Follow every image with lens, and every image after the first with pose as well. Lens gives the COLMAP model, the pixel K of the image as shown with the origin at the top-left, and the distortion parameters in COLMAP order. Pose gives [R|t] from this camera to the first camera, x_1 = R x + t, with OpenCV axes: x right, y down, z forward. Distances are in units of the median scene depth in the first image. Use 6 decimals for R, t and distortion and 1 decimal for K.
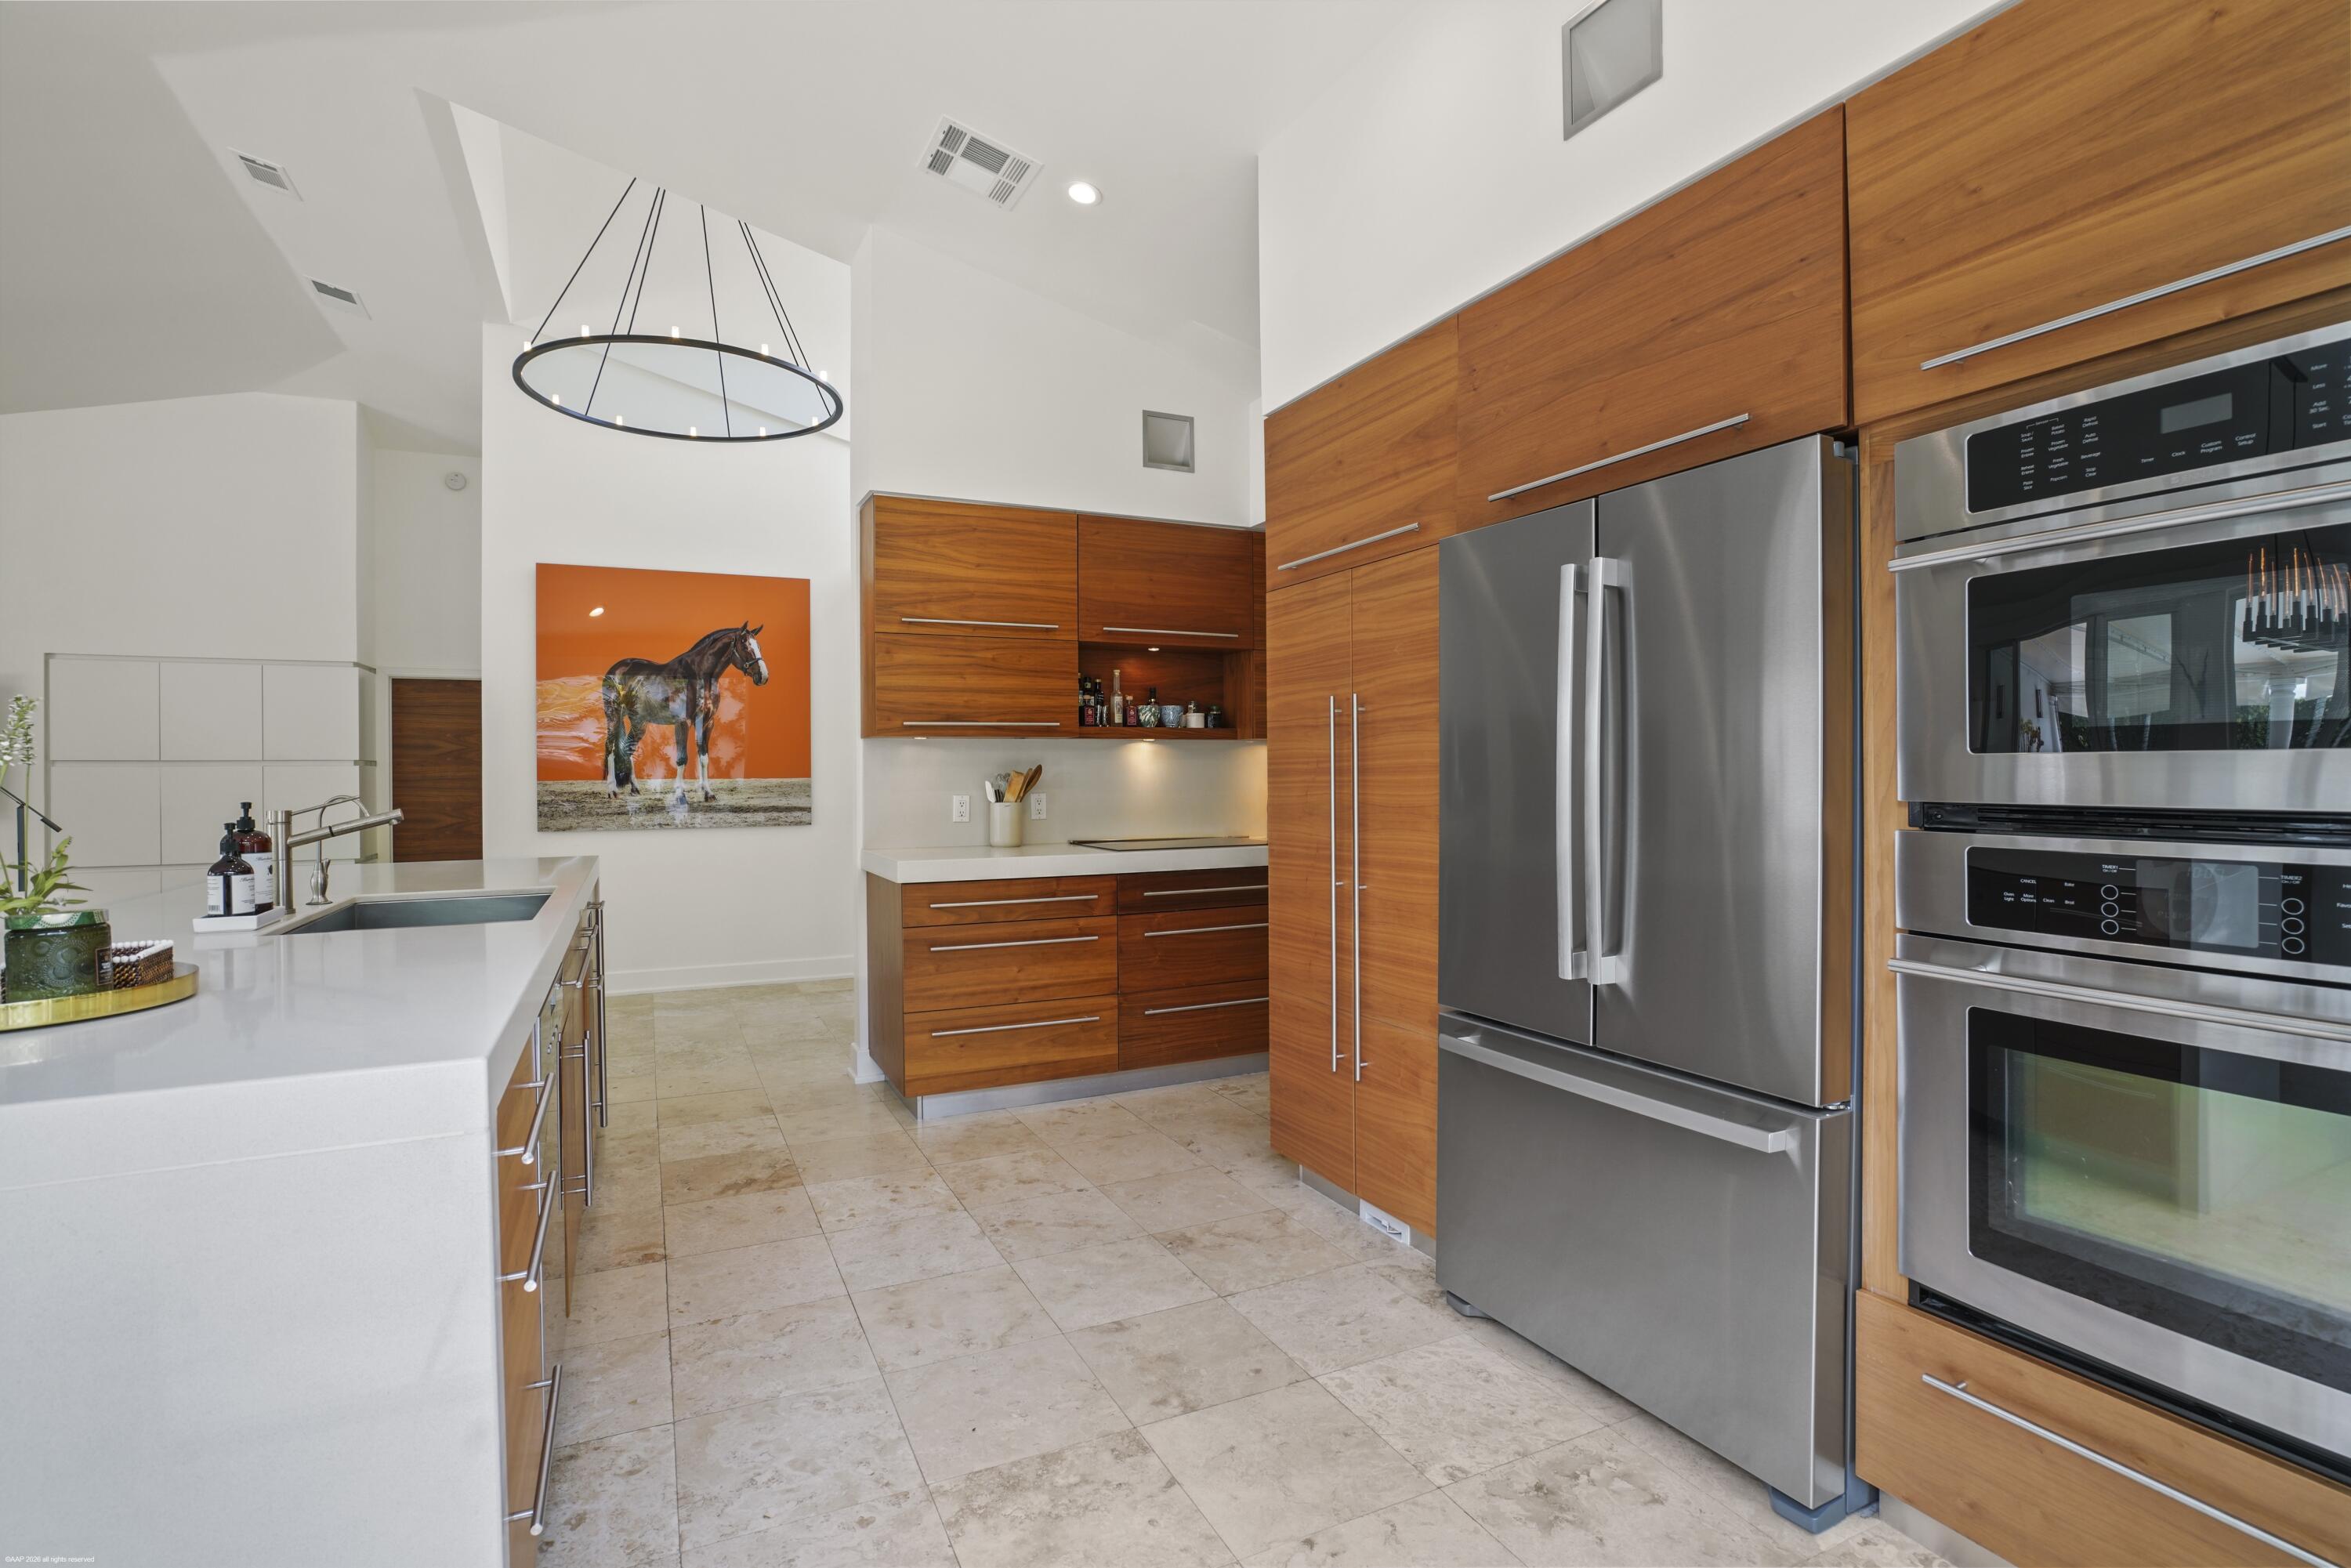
lens RADIAL K [[1109.8, 0, 1125.7], [0, 1109.8, 767.3], [0, 0, 1]] dist [-0.027599, 0.002929]
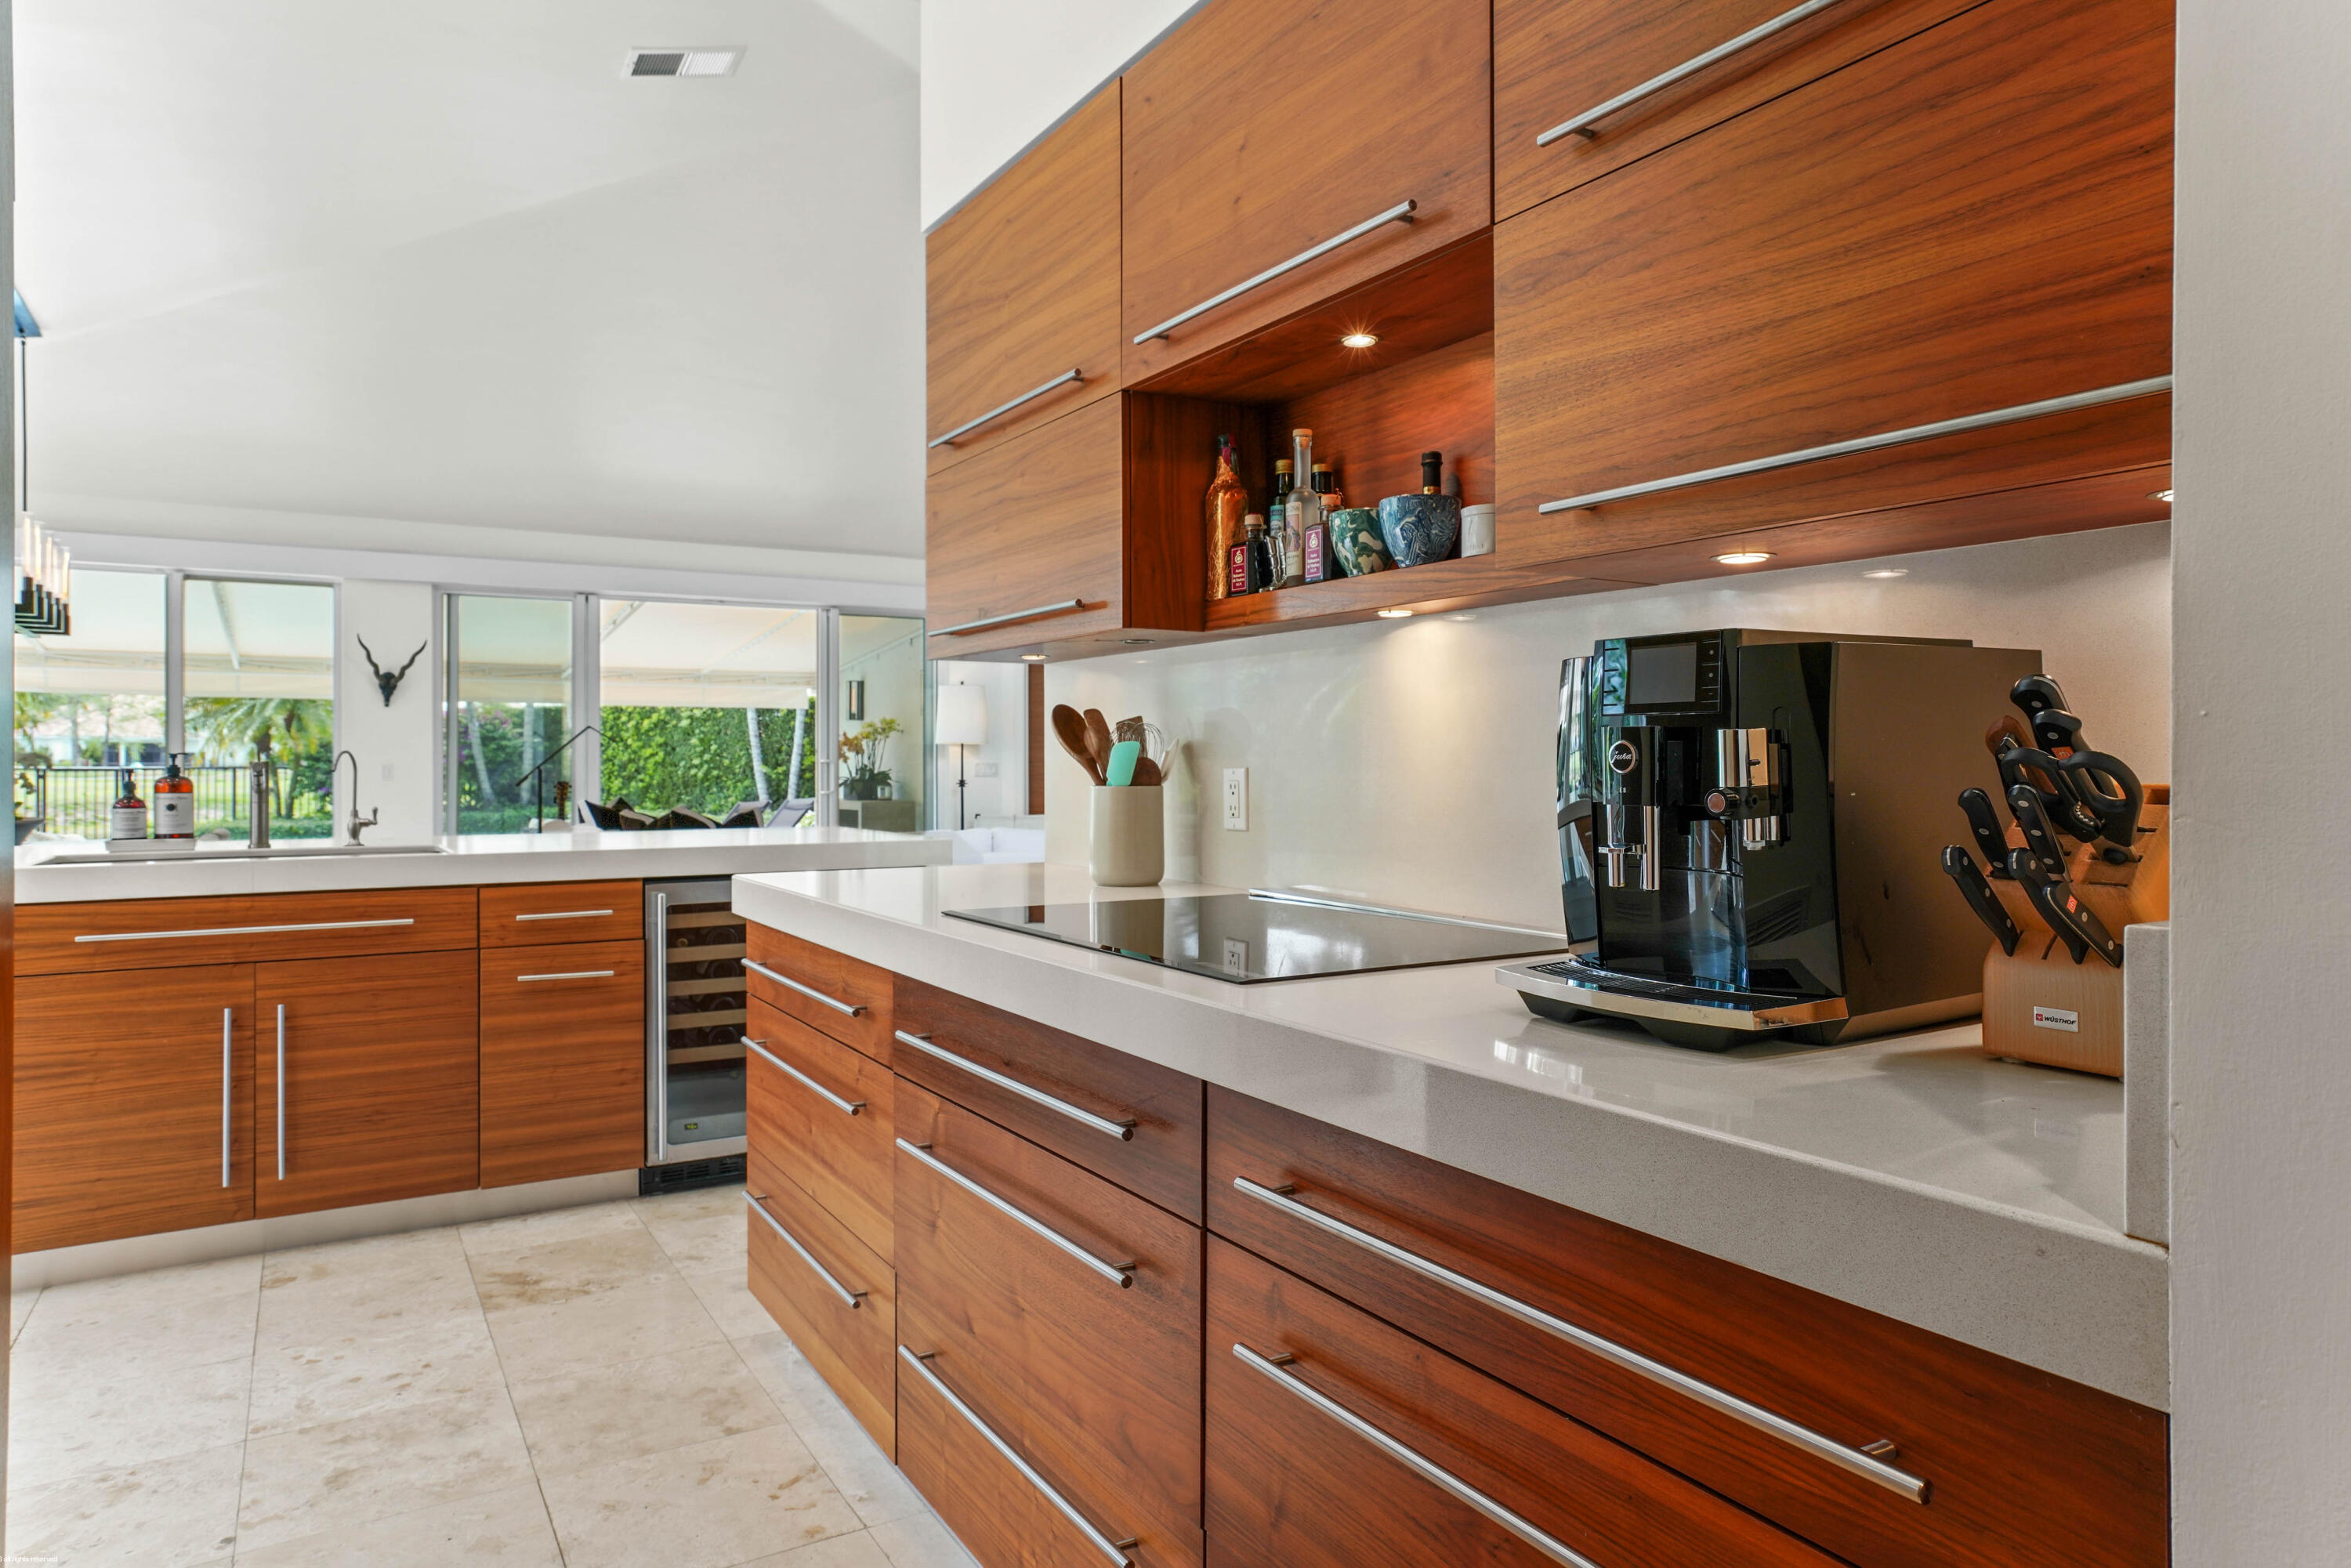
lens RADIAL K [[1365.2, 0, 1216.6], [0, 1365.2, 747.6], [0, 0, 1]] dist [-0.022101, 0.020834]
pose [[0.148672, 0.000062, -0.988887, 0.623197], [0.007078, 0.999974, 0.001127, 0.017592], [0.988861, -0.007167, 0.148667, 1.304508]]
